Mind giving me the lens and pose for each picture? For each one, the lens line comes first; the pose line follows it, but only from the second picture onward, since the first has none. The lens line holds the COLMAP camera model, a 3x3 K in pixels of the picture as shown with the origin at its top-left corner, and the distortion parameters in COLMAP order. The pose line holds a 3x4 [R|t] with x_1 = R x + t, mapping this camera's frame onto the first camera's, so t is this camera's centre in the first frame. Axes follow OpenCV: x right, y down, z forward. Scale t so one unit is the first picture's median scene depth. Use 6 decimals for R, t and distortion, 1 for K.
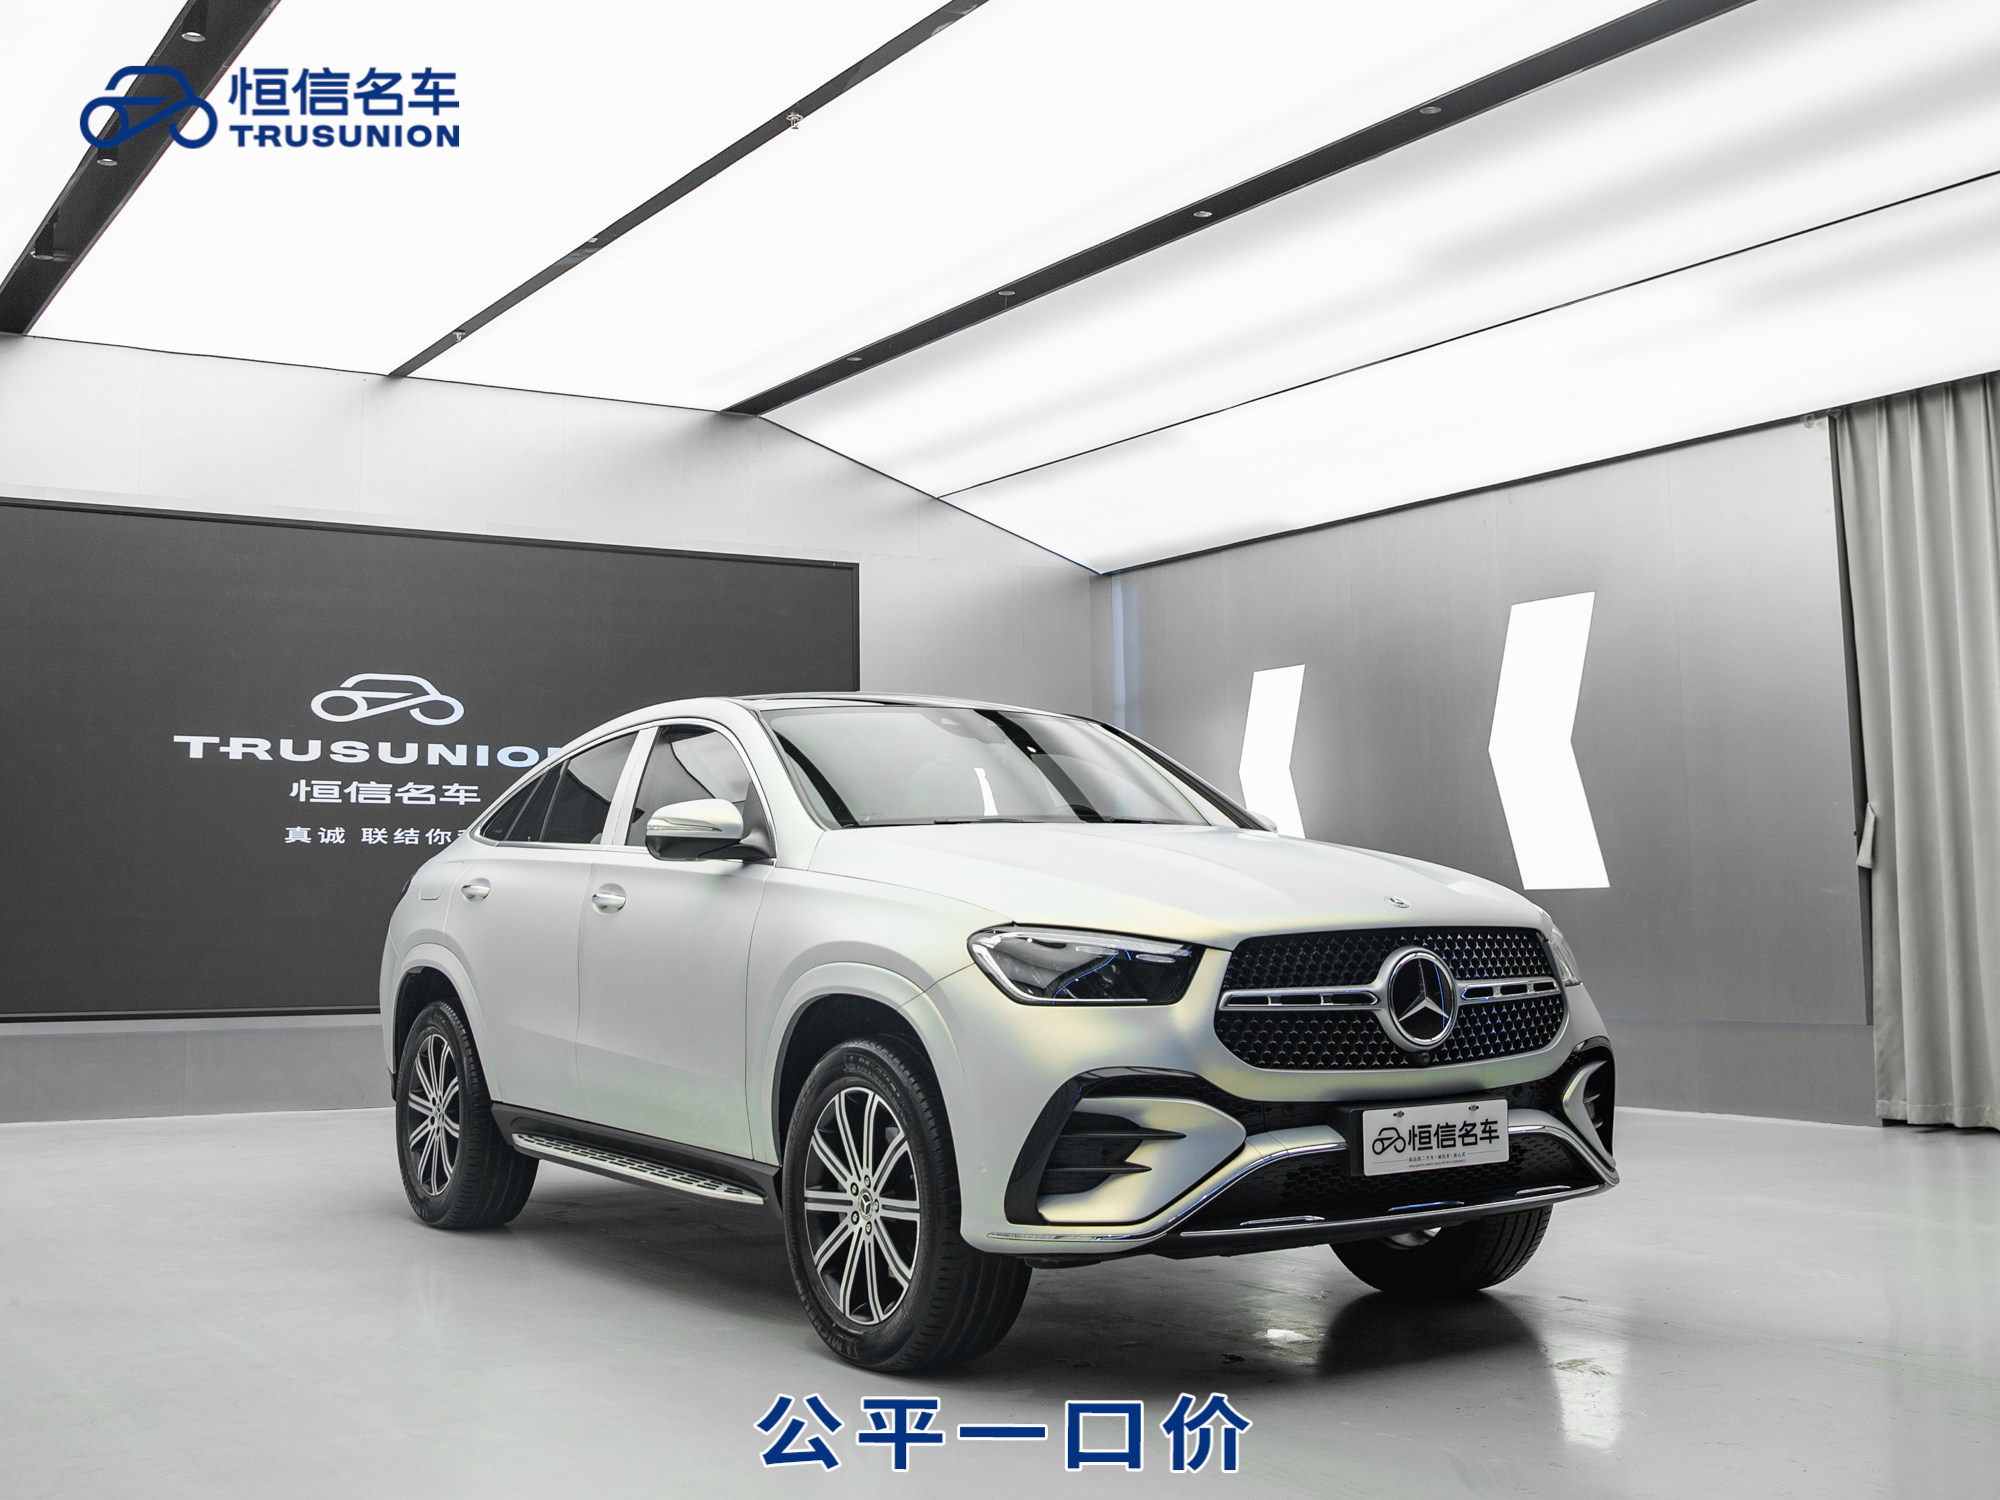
lens RADIAL K [[2278.1, 0, 993.3], [0, 2278.1, 578.9], [0, 0, 1]] dist [-0.091818, 0.002662]
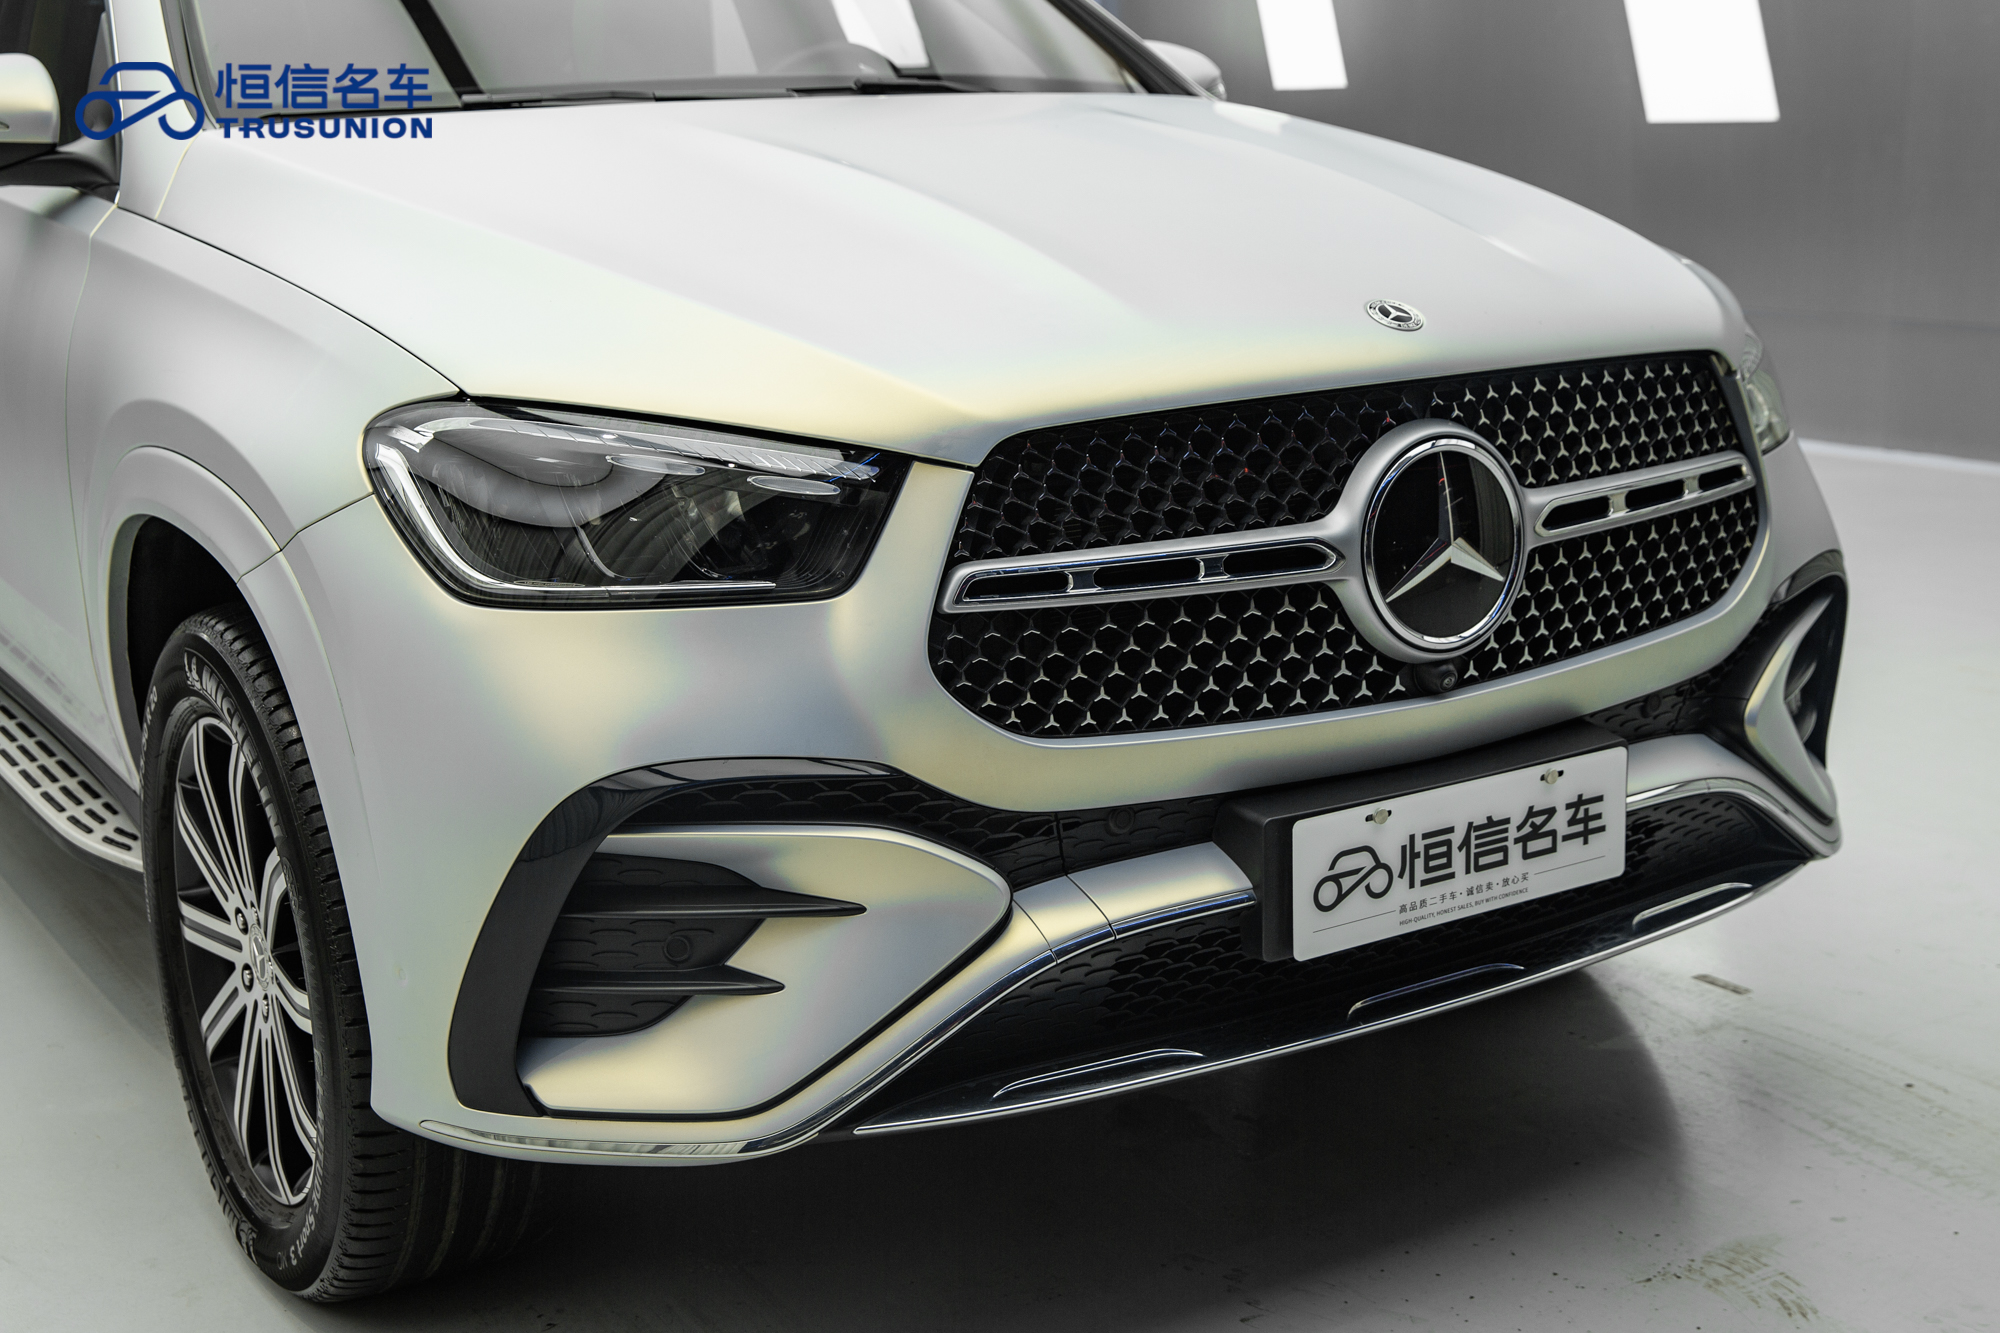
lens RADIAL K [[2494.2, 0, 1080.7], [0, 2494.2, 665.4], [0, 0, 1]] dist [0.008187, 0.038835]
pose [[0.999710, -0.019846, 0.013660, 0.112469], [0.013538, 0.931740, 0.362873, 0.033086], [-0.019929, -0.362583, 0.931739, 0.545777]]
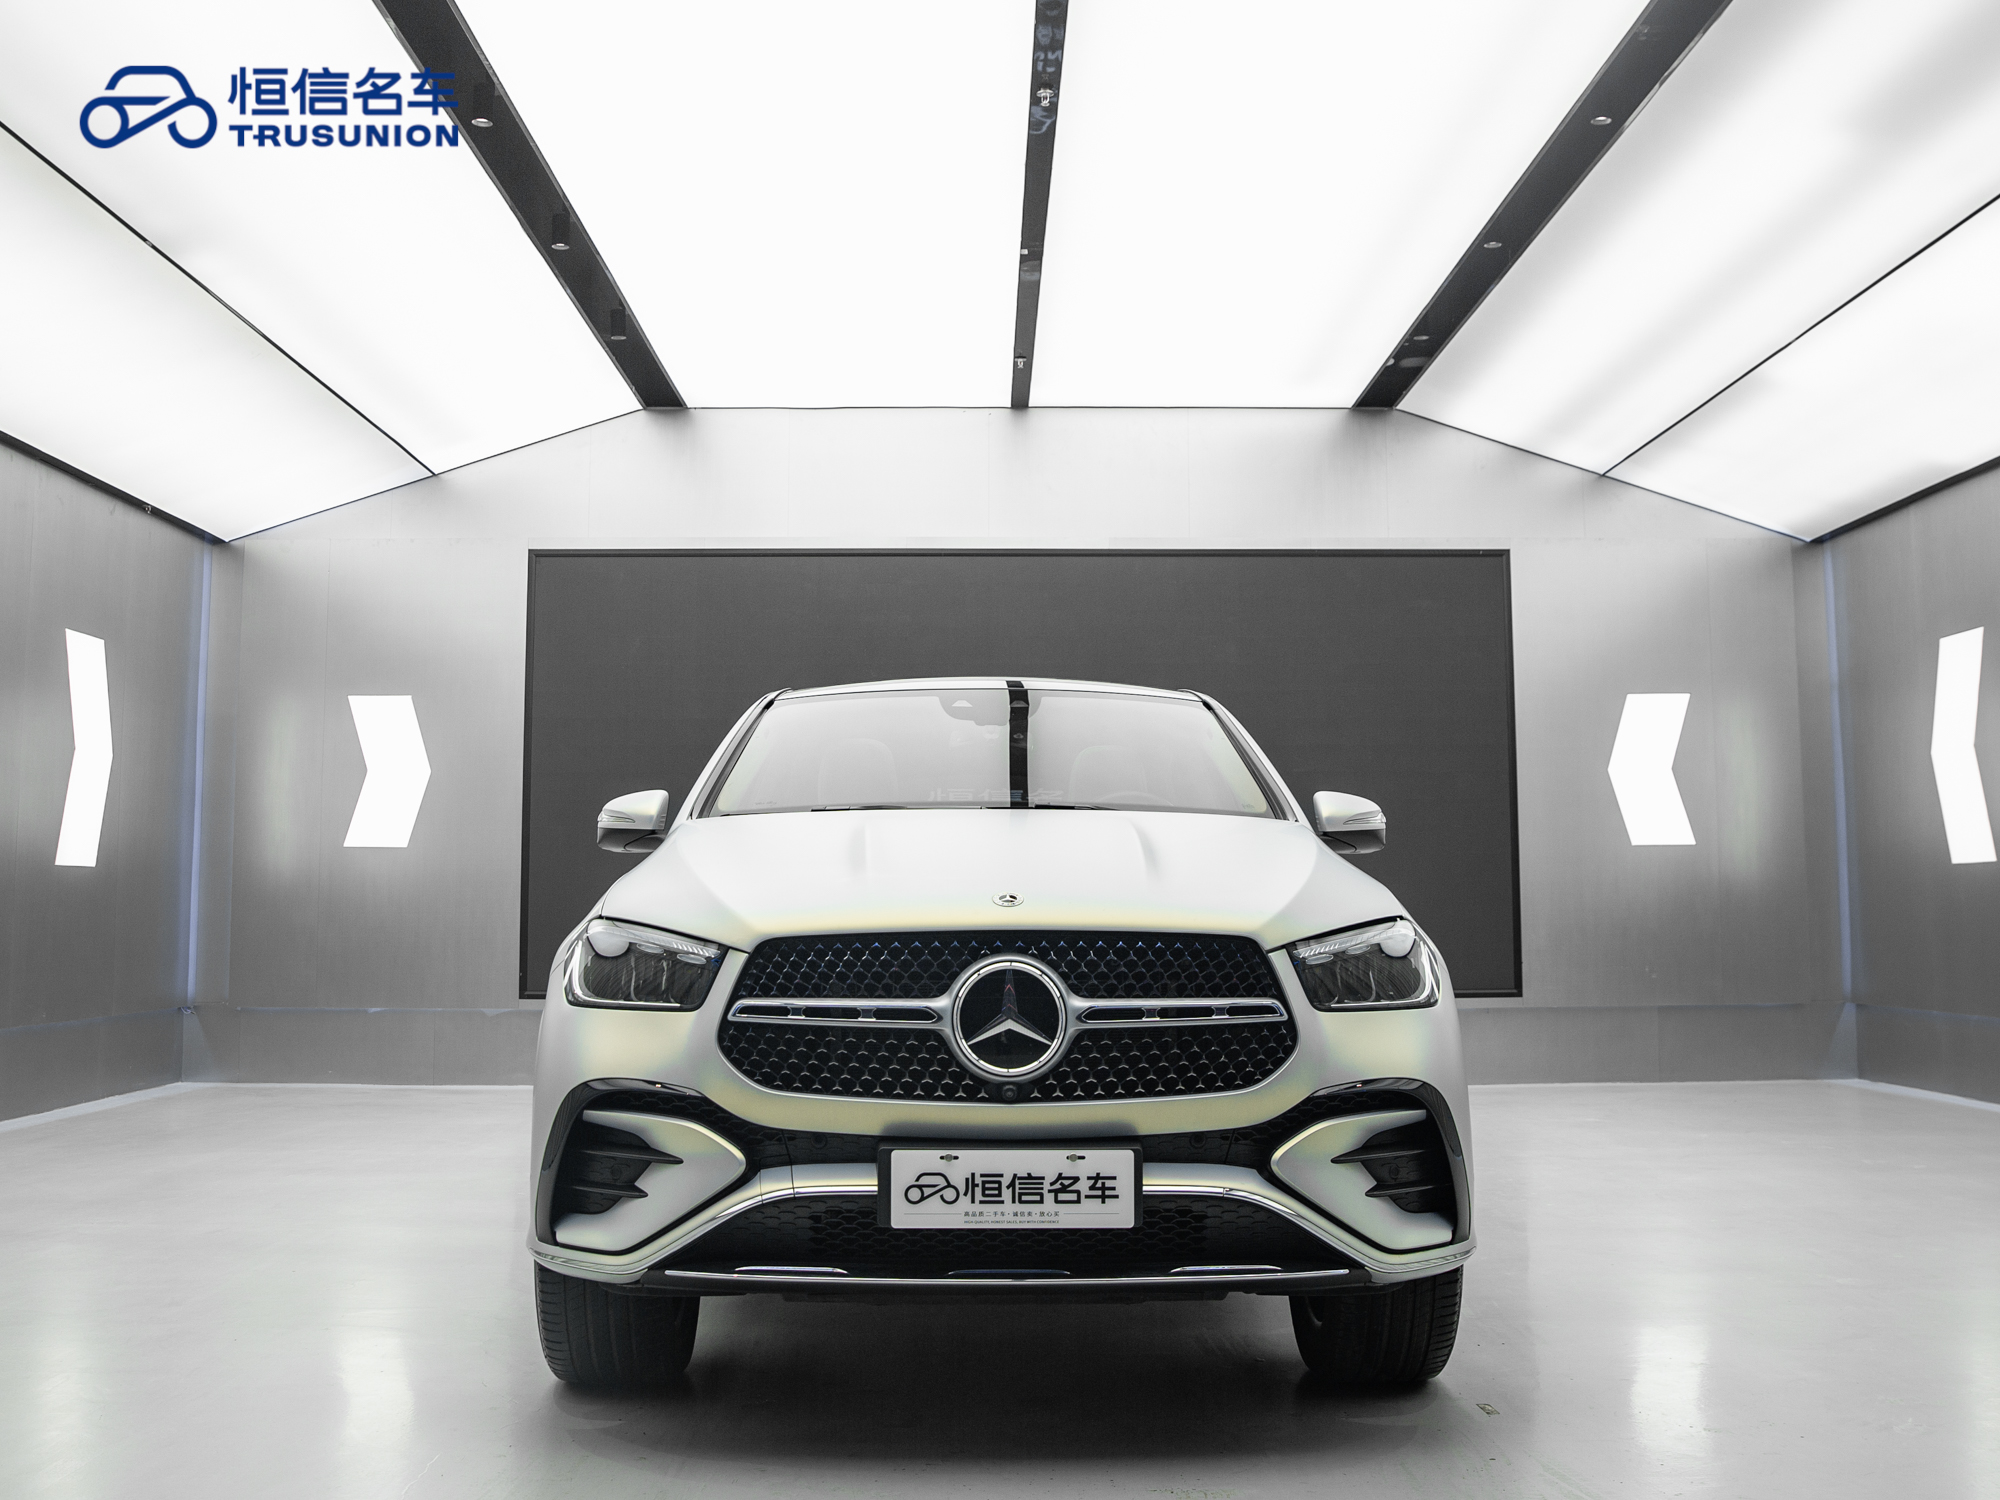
lens RADIAL K [[2081.0, 0, 992.8], [0, 2081.0, 678.4], [0, 0, 1]] dist [-0.102725, 0.007224]
pose [[0.851289, -0.046712, -0.522614, 0.575394], [0.065370, 0.997711, 0.017305, 0.050274], [0.520609, -0.048895, 0.852394, 0.366511]]
